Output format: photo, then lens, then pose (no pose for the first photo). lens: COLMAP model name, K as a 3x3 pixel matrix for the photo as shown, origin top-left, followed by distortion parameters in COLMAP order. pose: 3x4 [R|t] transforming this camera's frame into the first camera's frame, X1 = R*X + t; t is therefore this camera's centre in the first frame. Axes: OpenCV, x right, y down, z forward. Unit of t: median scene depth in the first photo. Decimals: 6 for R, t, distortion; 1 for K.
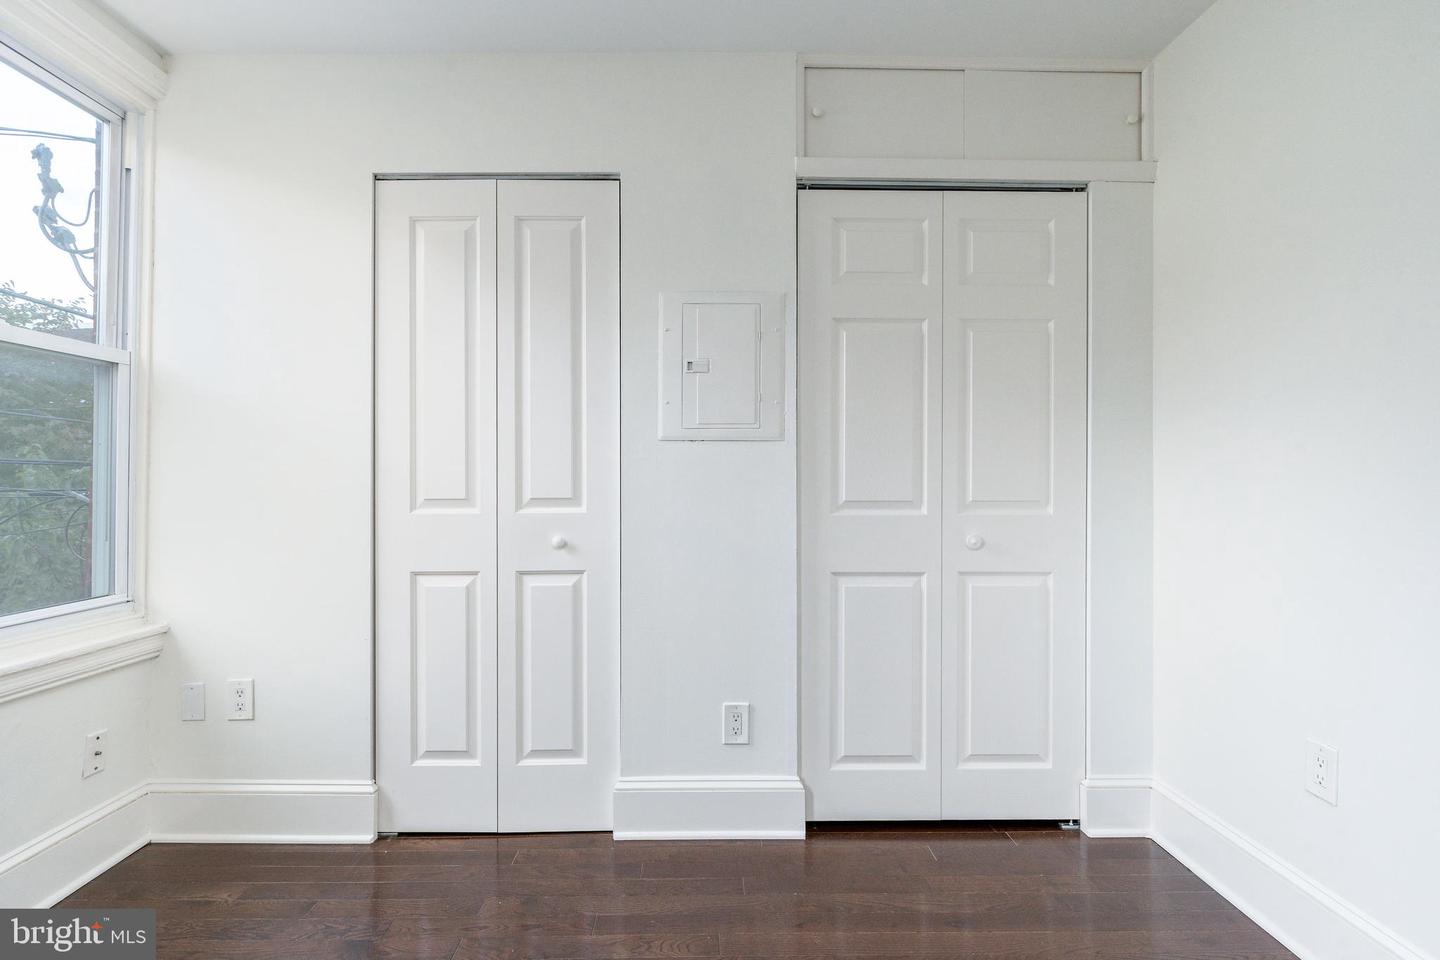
lens RADIAL K [[736.8, 0, 719.3], [0, 736.8, 474.7], [0, 0, 1]] dist [0.000840, 0.000825]
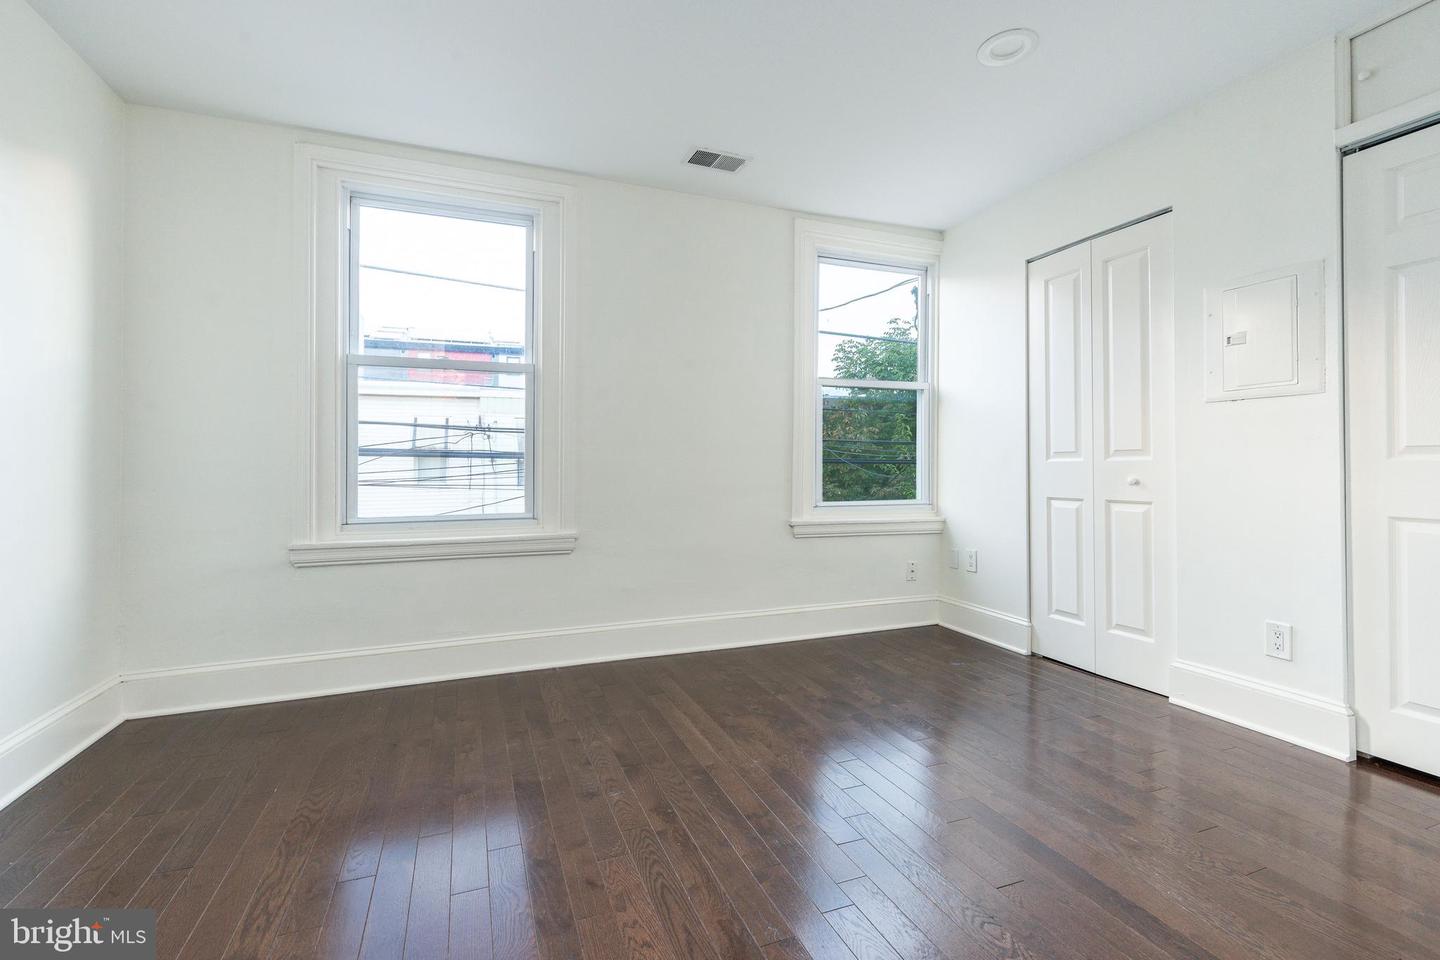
lens RADIAL K [[645.4, 0, 720.0], [0, 645.4, 480.0], [0, 0, 1]] dist [-0.002167, -0.000635]
pose [[0.354145, 0.021050, -0.934954, 0.766169], [0.001716, 0.999730, 0.023158, 0.069339], [0.935189, -0.009806, 0.354013, -0.212817]]
